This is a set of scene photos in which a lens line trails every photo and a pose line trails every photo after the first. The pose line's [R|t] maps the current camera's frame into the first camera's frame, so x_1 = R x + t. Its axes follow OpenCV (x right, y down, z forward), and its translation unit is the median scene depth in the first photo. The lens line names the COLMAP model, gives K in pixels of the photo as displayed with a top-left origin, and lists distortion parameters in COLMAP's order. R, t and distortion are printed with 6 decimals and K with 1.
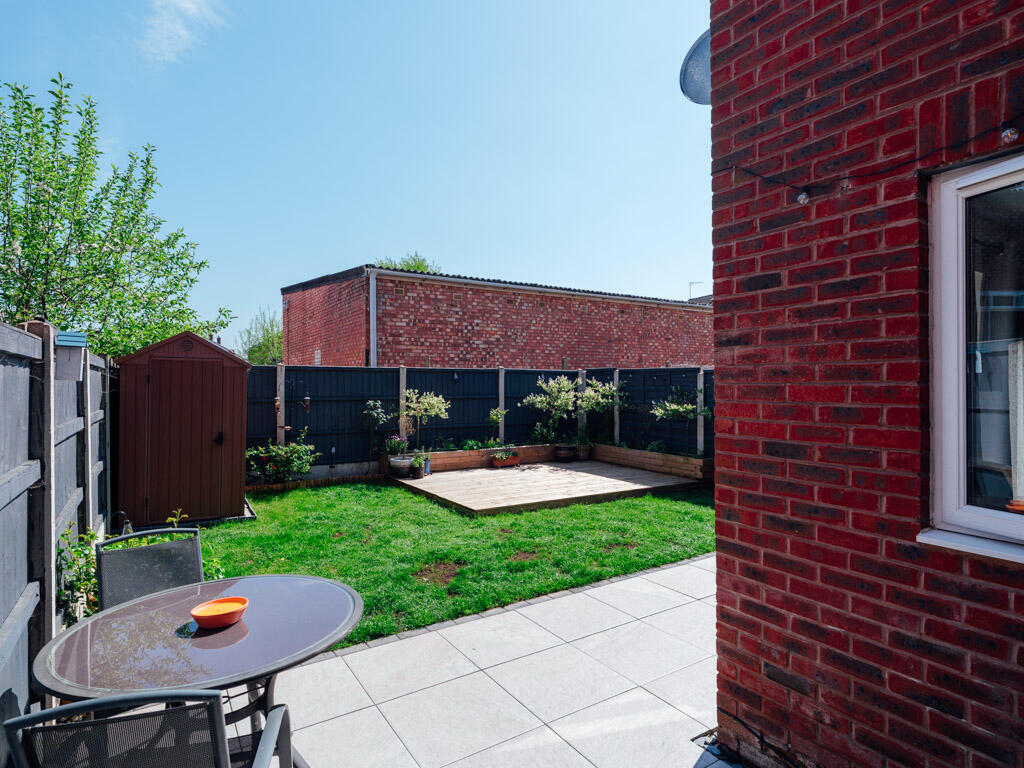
lens RADIAL K [[548.3, 0, 503.7], [0, 548.3, 381.5], [0, 0, 1]] dist [0.003763, -0.001081]
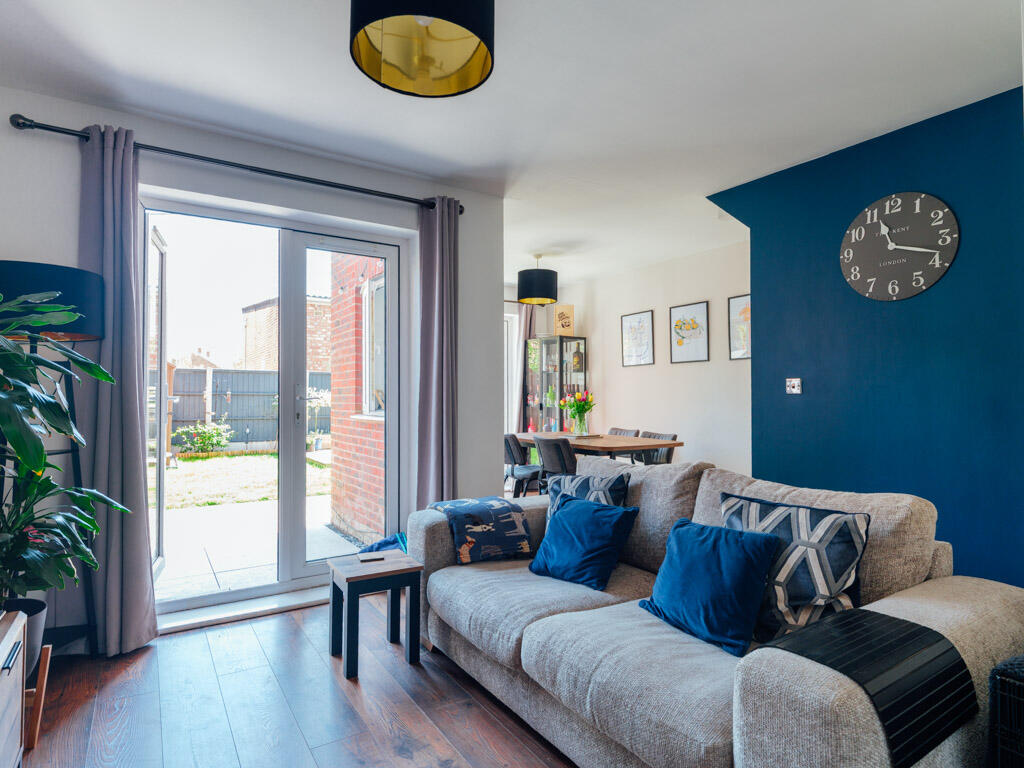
lens RADIAL K [[565.9, 0, 512.0], [0, 565.9, 384.0], [0, 0, 1]] dist [0.000587, -0.001787]
pose [[0.999946, 0.000569, 0.010386, 0.290985], [-0.000339, 0.999754, -0.022155, 0.033833], [-0.010396, 0.022150, 0.999701, -0.371189]]
